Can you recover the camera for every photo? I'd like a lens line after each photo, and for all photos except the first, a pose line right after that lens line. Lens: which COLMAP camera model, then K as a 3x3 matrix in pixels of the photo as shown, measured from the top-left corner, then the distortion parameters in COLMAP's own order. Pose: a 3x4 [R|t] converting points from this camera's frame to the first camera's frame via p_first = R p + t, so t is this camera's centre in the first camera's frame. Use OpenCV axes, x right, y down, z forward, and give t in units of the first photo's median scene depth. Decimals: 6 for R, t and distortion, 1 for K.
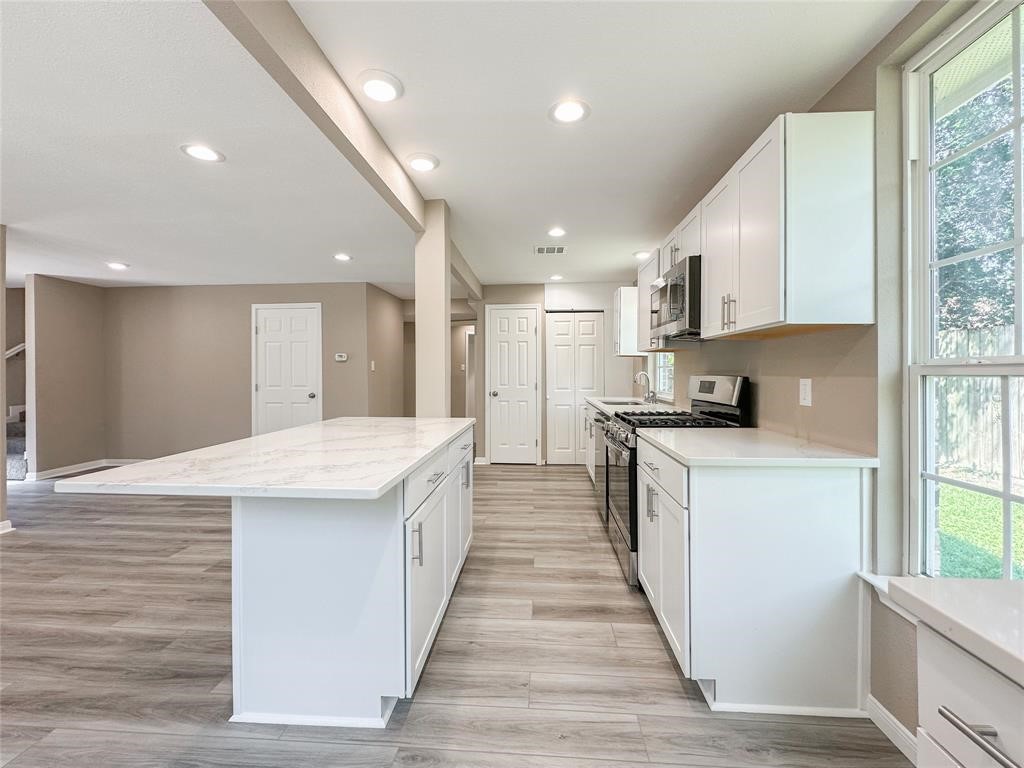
lens RADIAL K [[416.9, 0, 507.1], [0, 416.9, 372.9], [0, 0, 1]] dist [-0.001917, -0.000645]
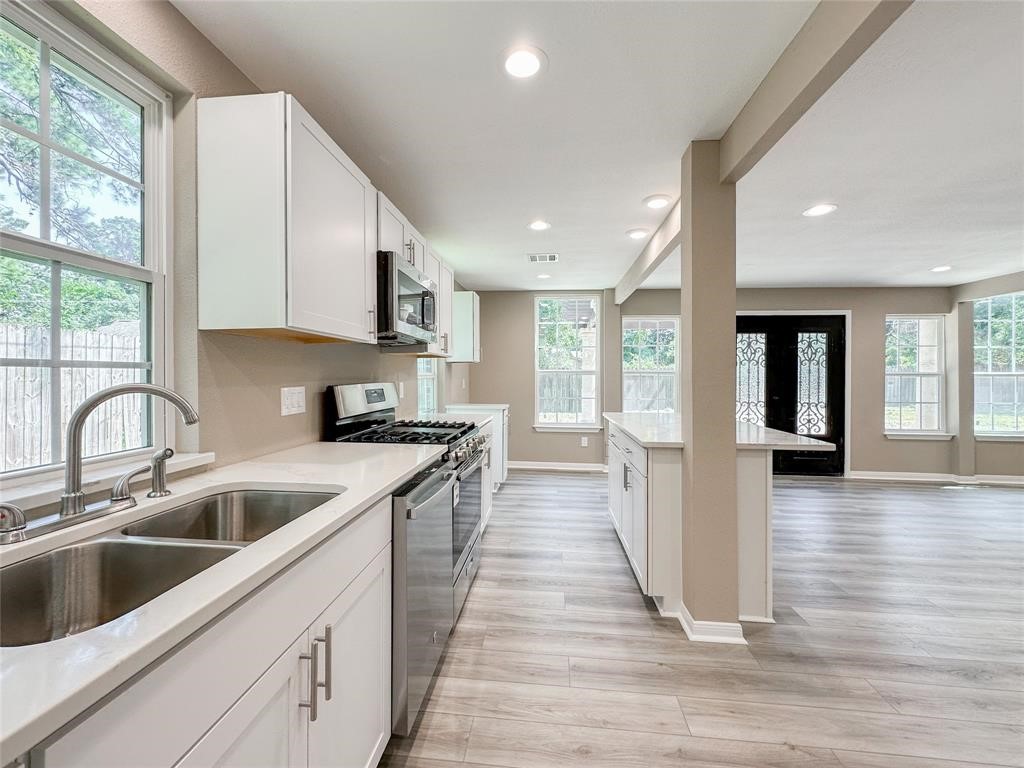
lens RADIAL K [[416.9, 0, 509.4], [0, 416.9, 377.3], [0, 0, 1]] dist [-0.001917, -0.000645]
pose [[-0.999653, 0.013358, 0.022718, 0.149235], [0.013562, 0.999869, 0.008829, -0.012860], [-0.022597, 0.009134, -0.999703, 1.809769]]
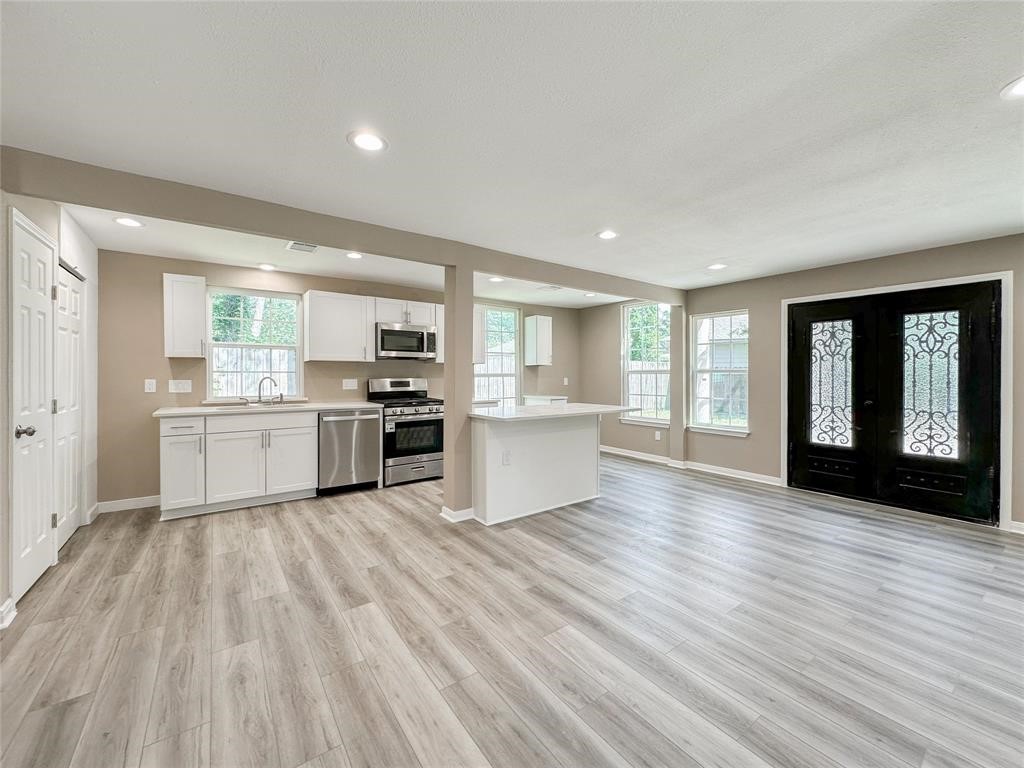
lens RADIAL K [[416.9, 0, 507.8], [0, 416.9, 378.1], [0, 0, 1]] dist [-0.001917, -0.000645]
pose [[-0.647608, 0.010081, 0.761907, -1.304936], [0.015459, 0.999881, -0.000091, 0.009593], [-0.761817, 0.011720, -0.647686, 1.794044]]
